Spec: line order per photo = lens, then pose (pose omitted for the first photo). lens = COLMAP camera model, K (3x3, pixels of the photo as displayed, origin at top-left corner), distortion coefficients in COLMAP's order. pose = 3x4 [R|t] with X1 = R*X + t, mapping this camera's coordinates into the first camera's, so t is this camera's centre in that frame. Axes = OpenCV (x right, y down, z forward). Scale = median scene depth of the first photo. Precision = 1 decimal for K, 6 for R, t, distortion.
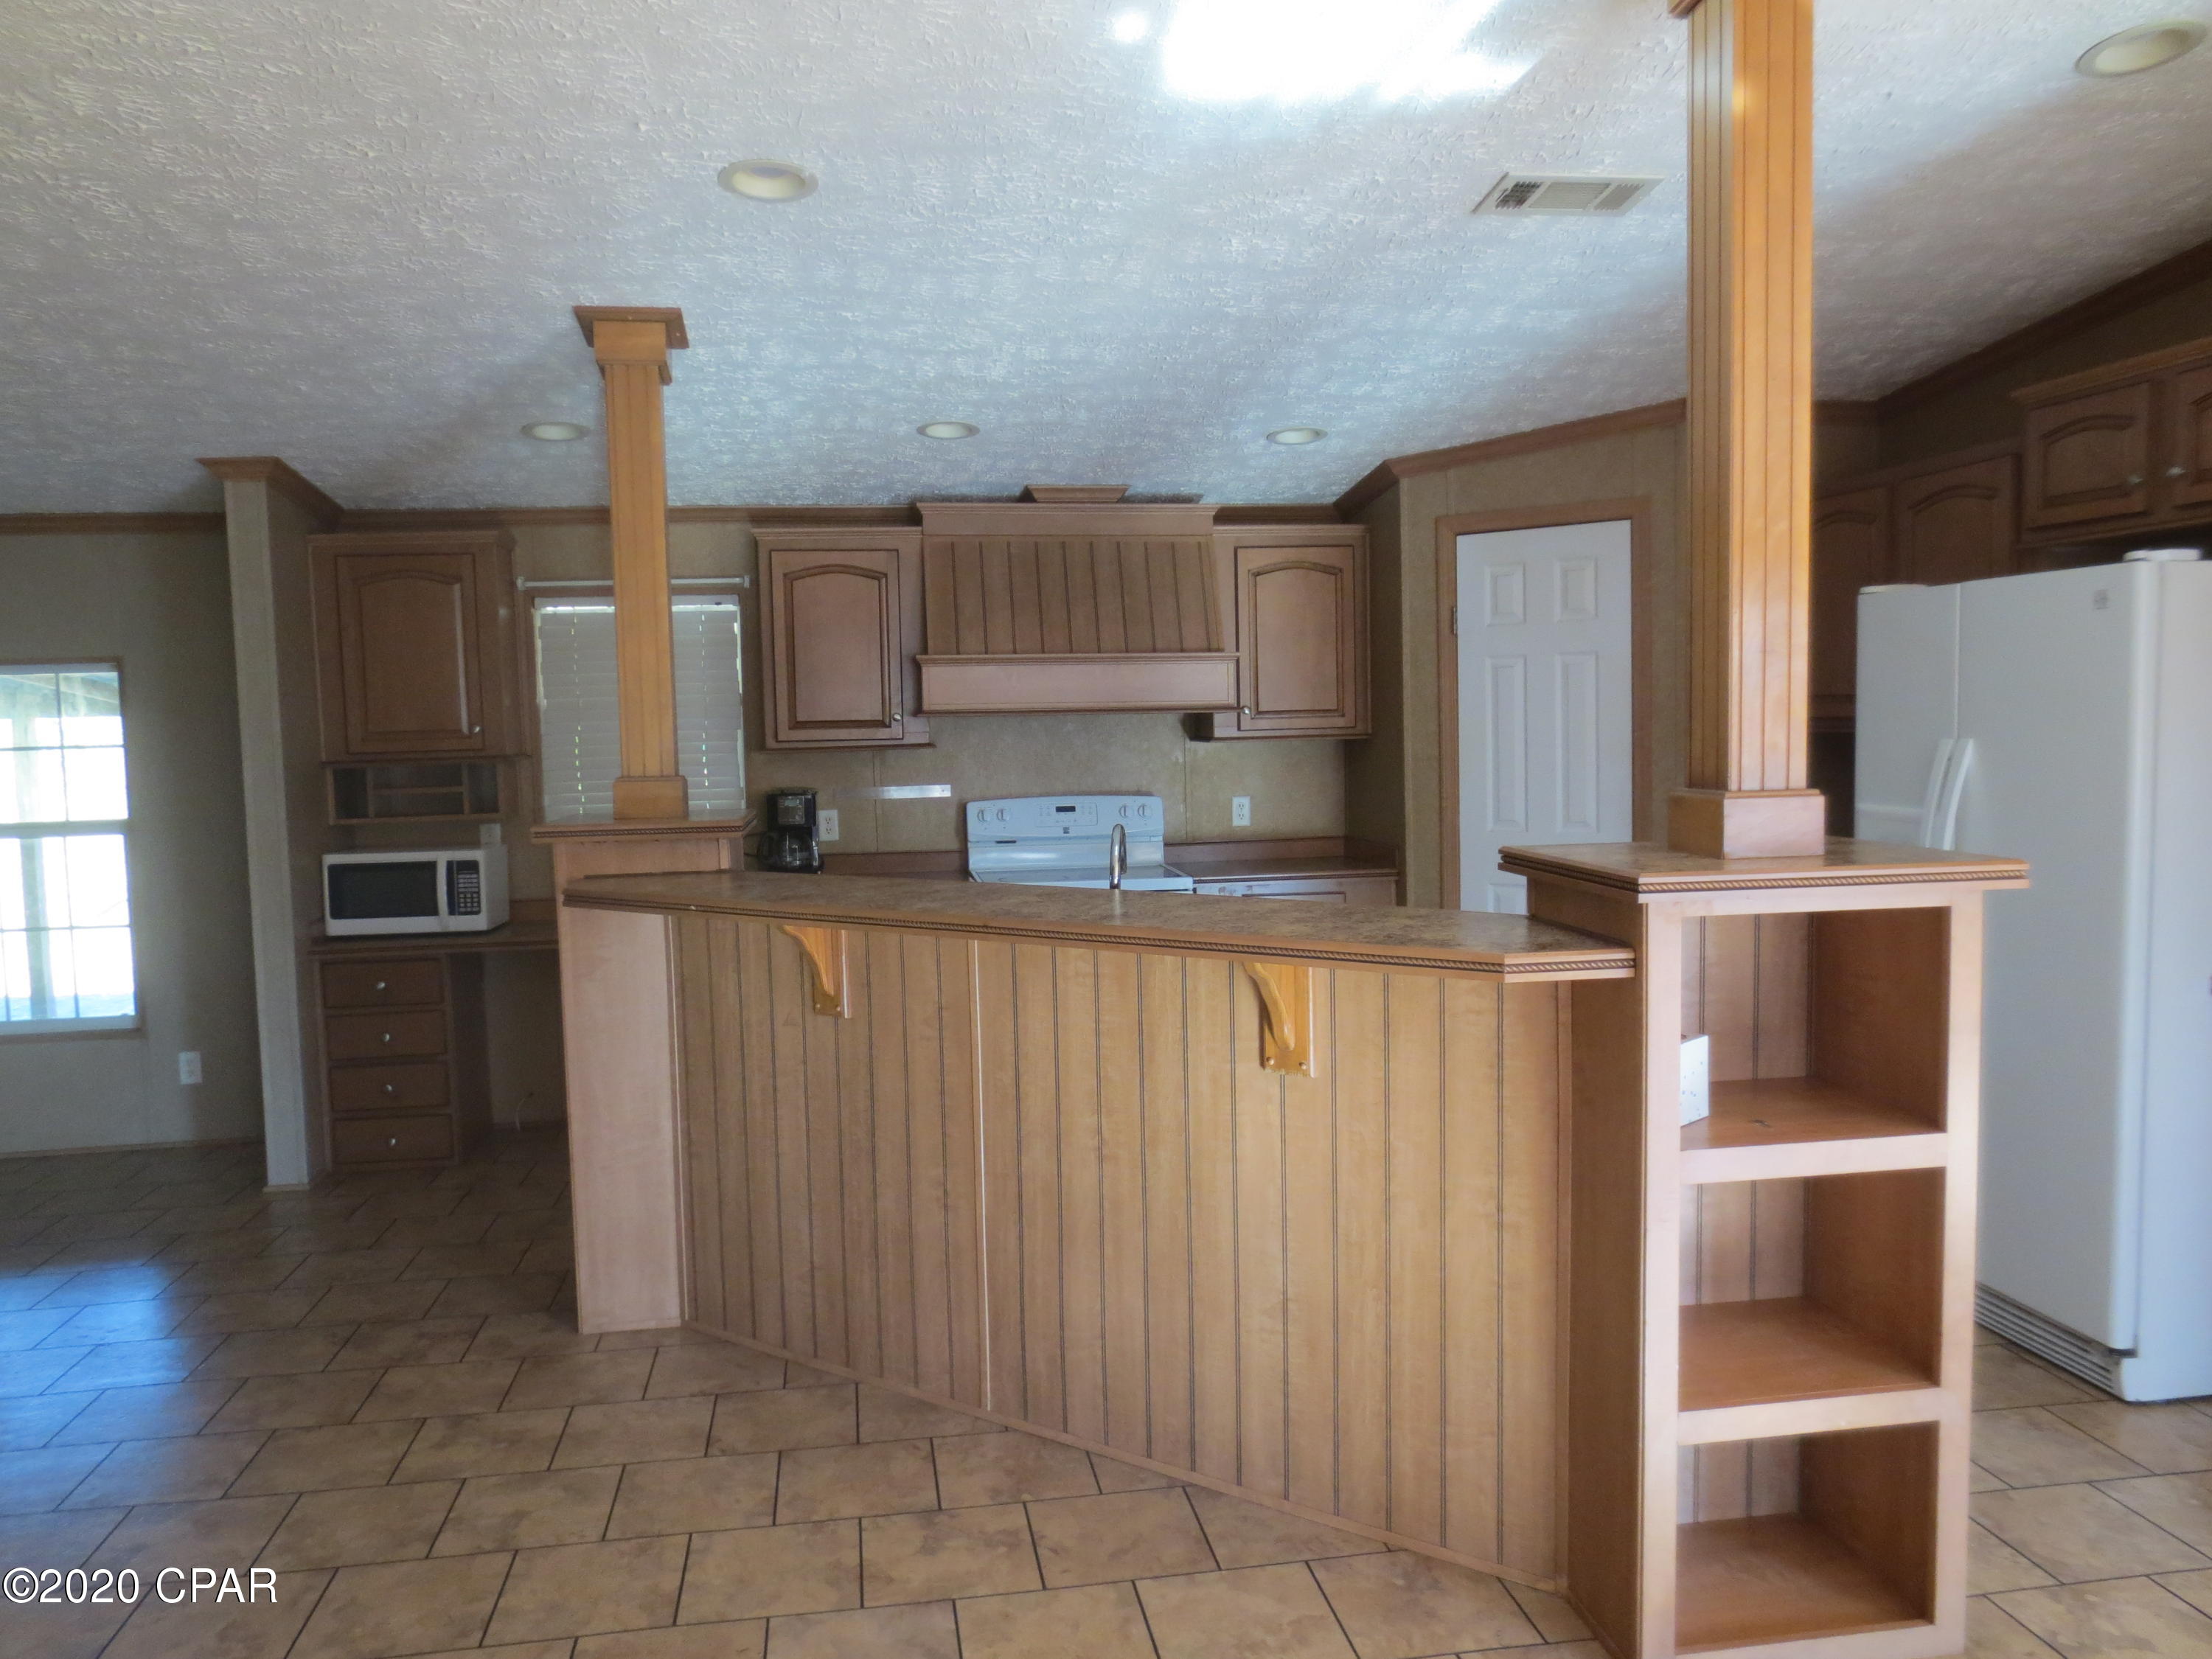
lens RADIAL K [[1585.8, 0, 1094.6], [0, 1585.8, 834.8], [0, 0, 1]] dist [-0.027628, 0.006200]
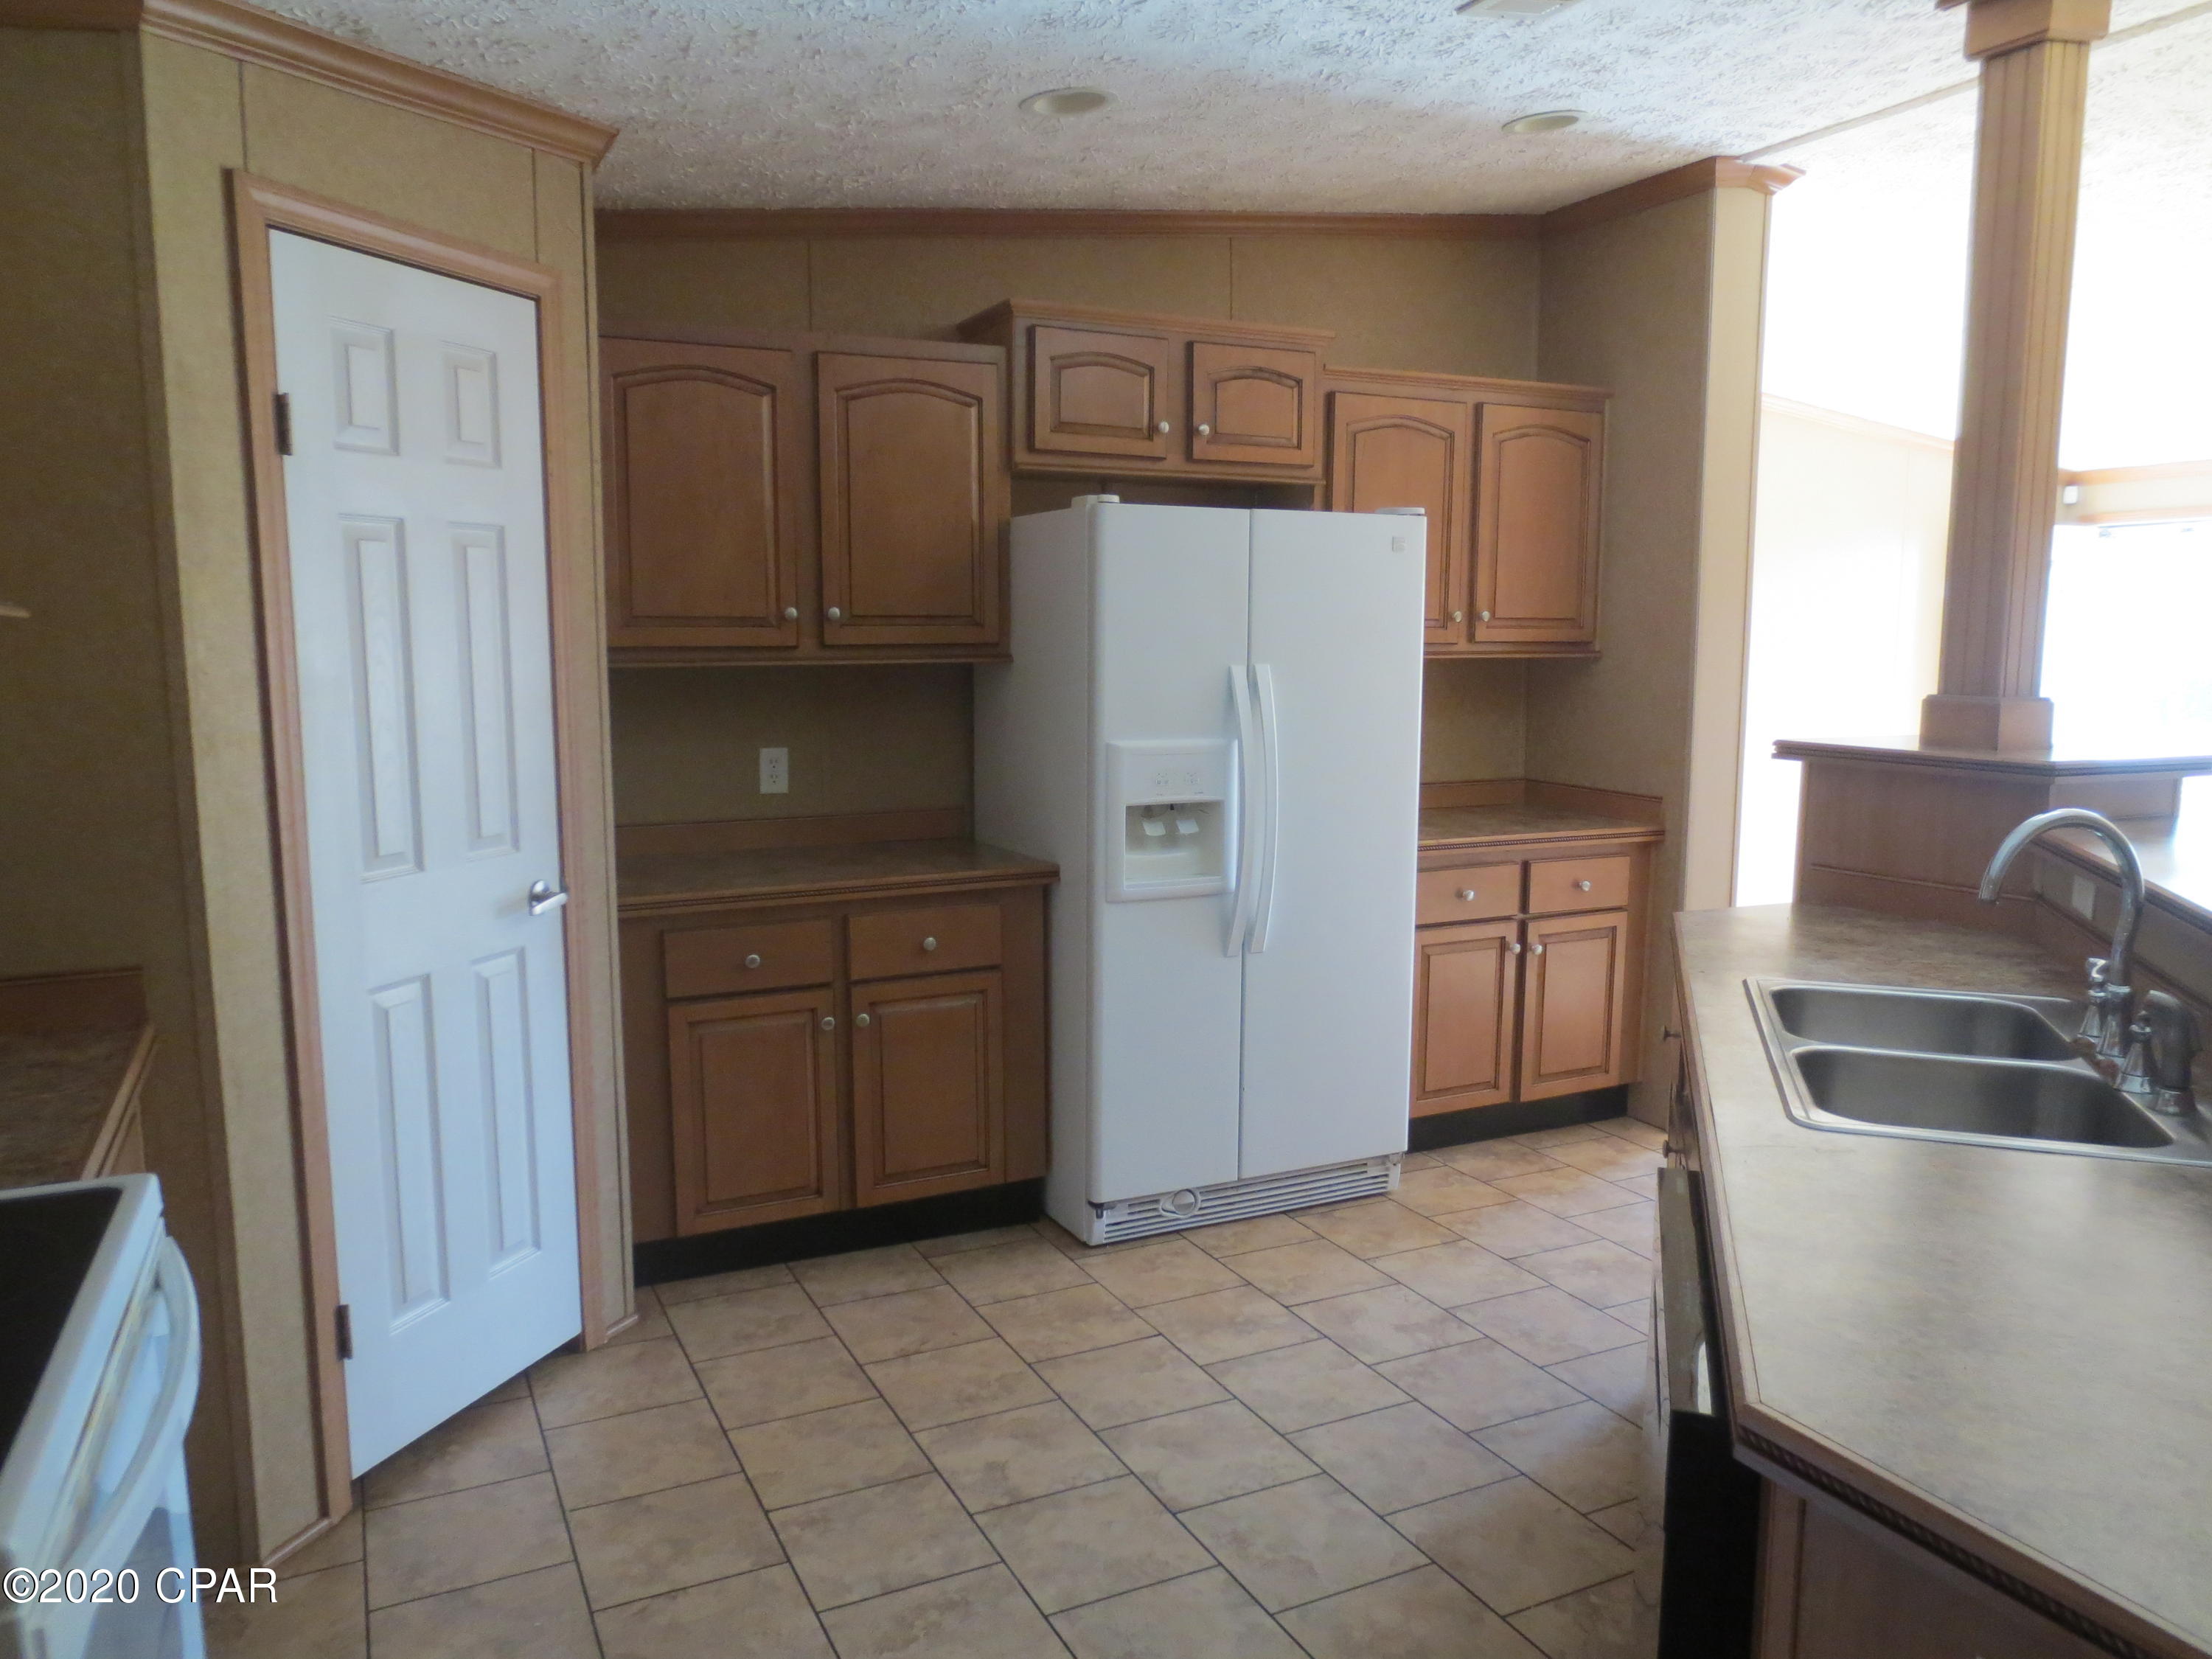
lens RADIAL K [[1571.6, 0, 1078.9], [0, 1571.6, 816.2], [0, 0, 1]] dist [-0.055883, 0.002040]
pose [[-0.273256, -0.087237, 0.957977, -0.250121], [0.081771, 0.990168, 0.113493, -0.056686], [-0.958459, 0.109347, -0.263436, 0.888635]]
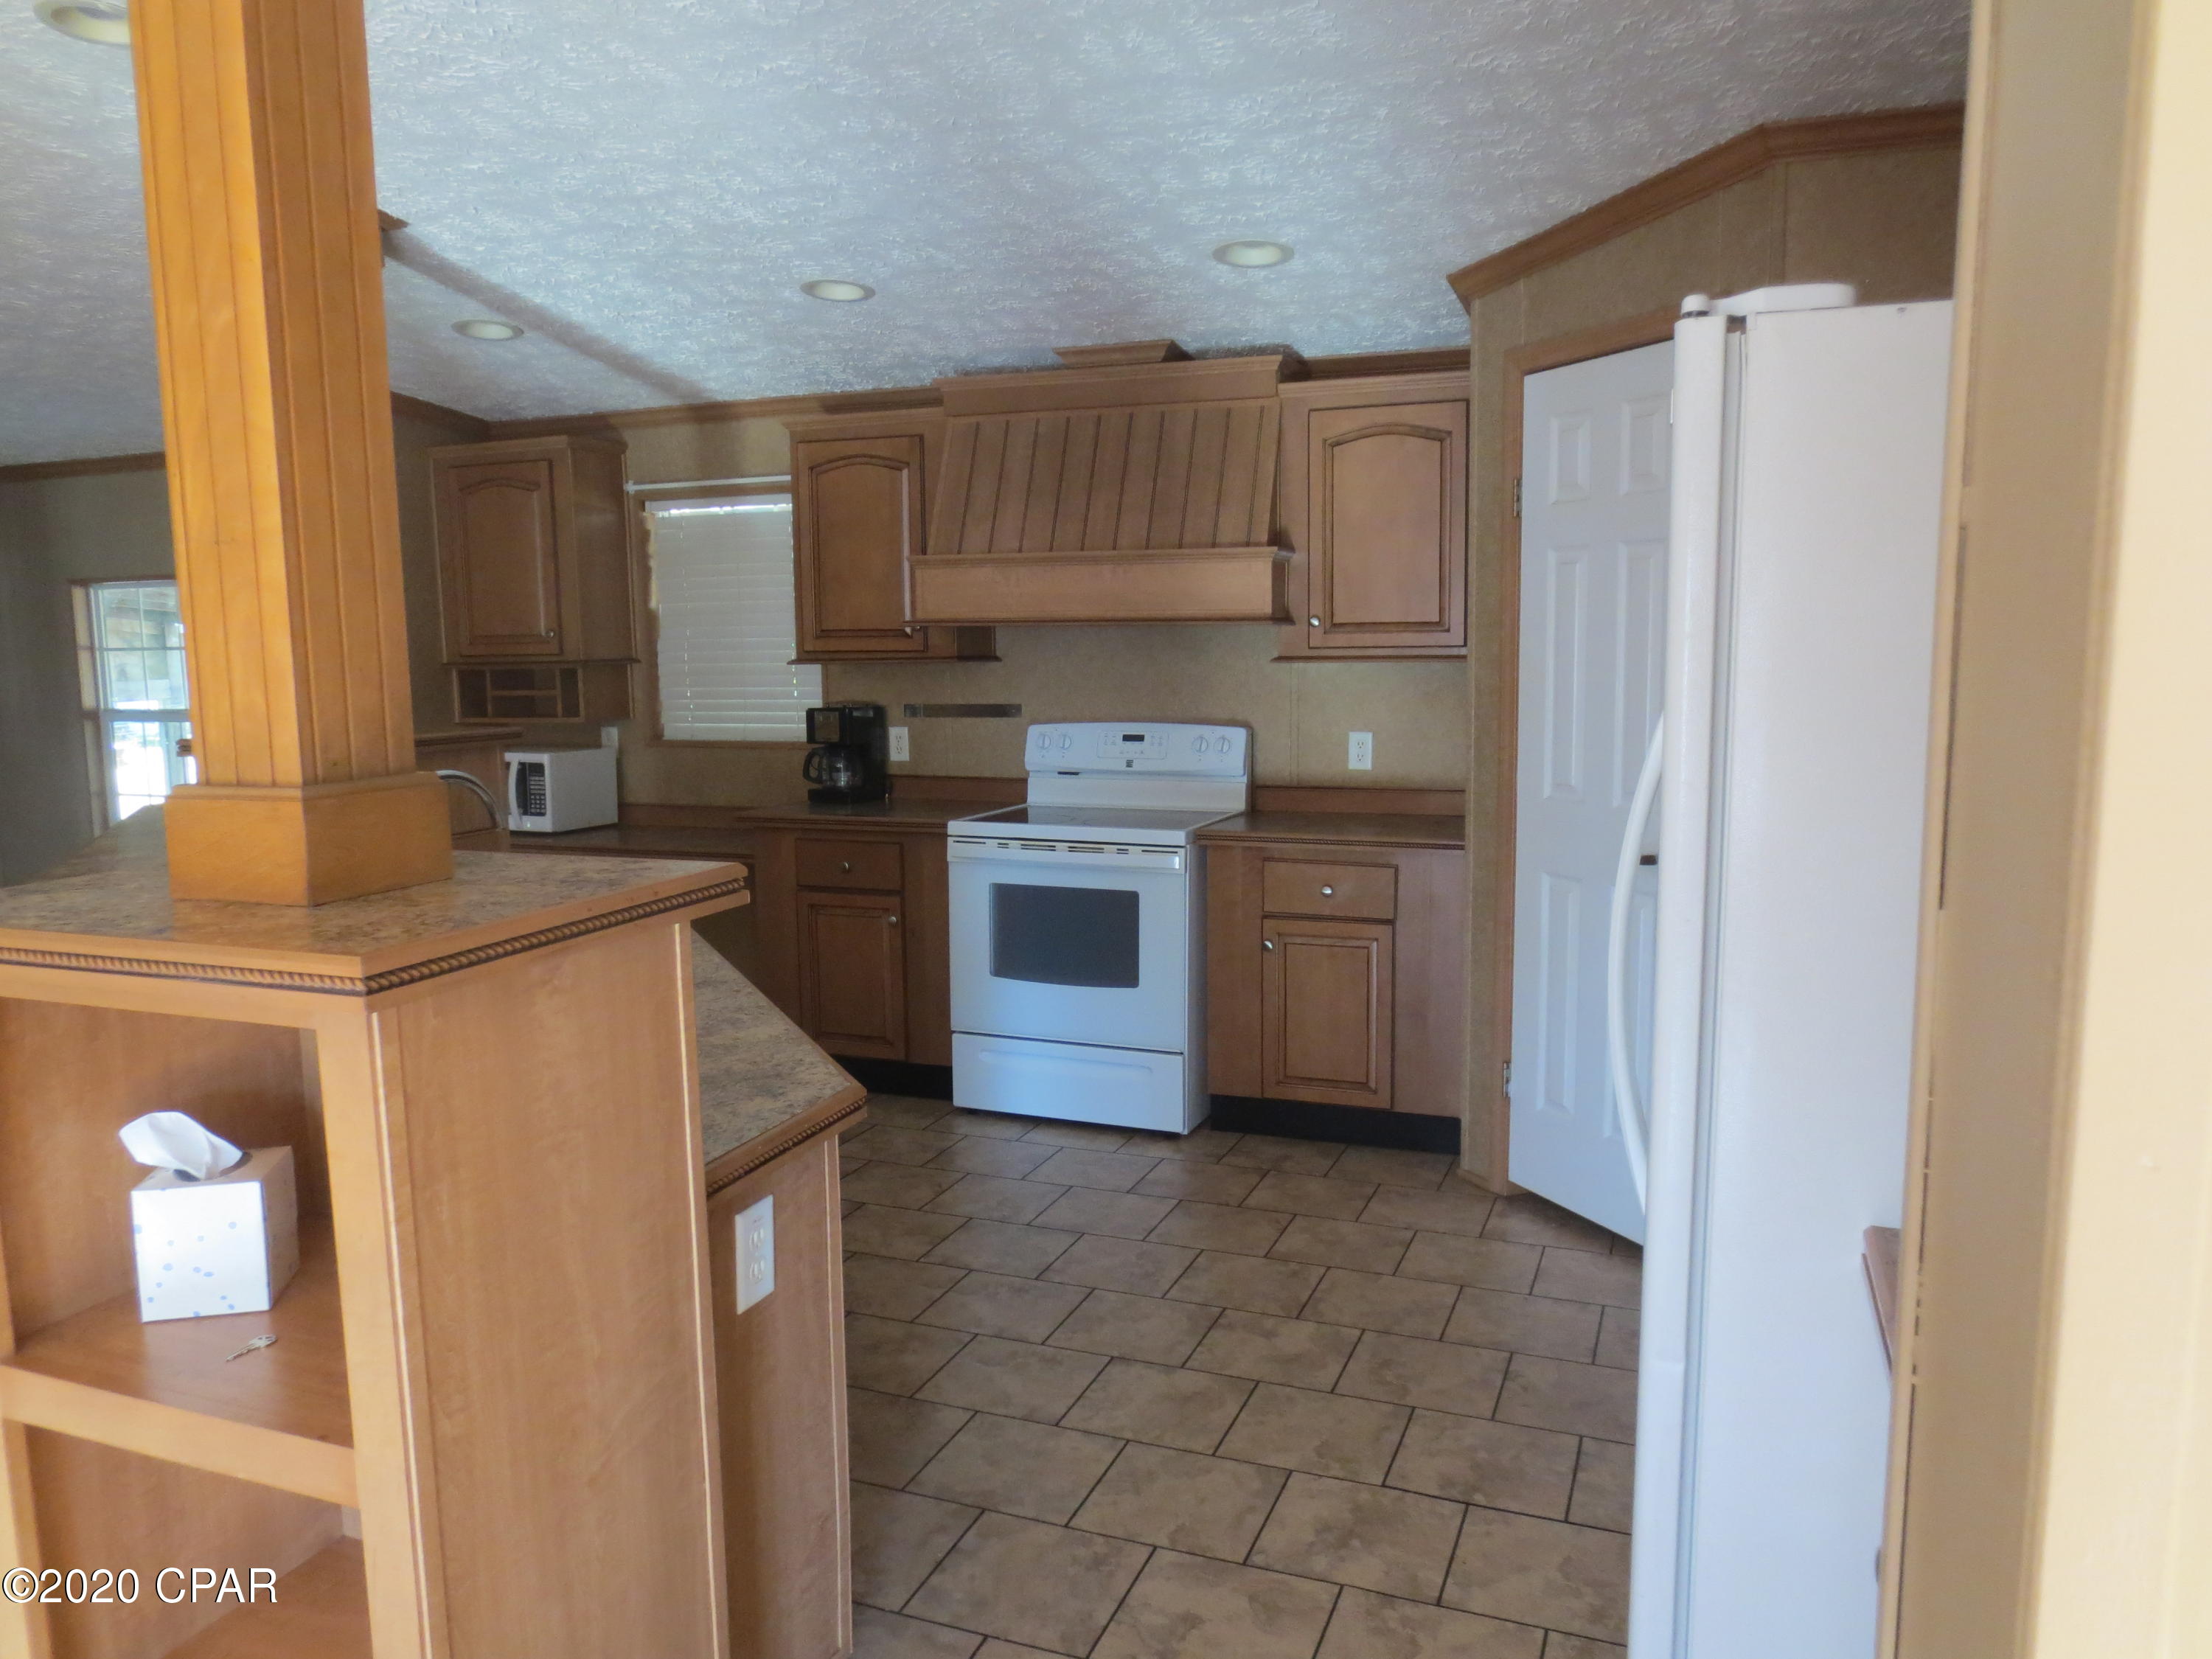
lens RADIAL K [[1589.9, 0, 1100.3], [0, 1589.9, 830.4], [0, 0, 1]] dist [-0.026143, 0.009564]
pose [[0.861441, 0.075022, -0.502286, 0.422563], [-0.044880, 0.996405, 0.071853, -0.029160], [0.505871, -0.039355, 0.861711, 0.284452]]
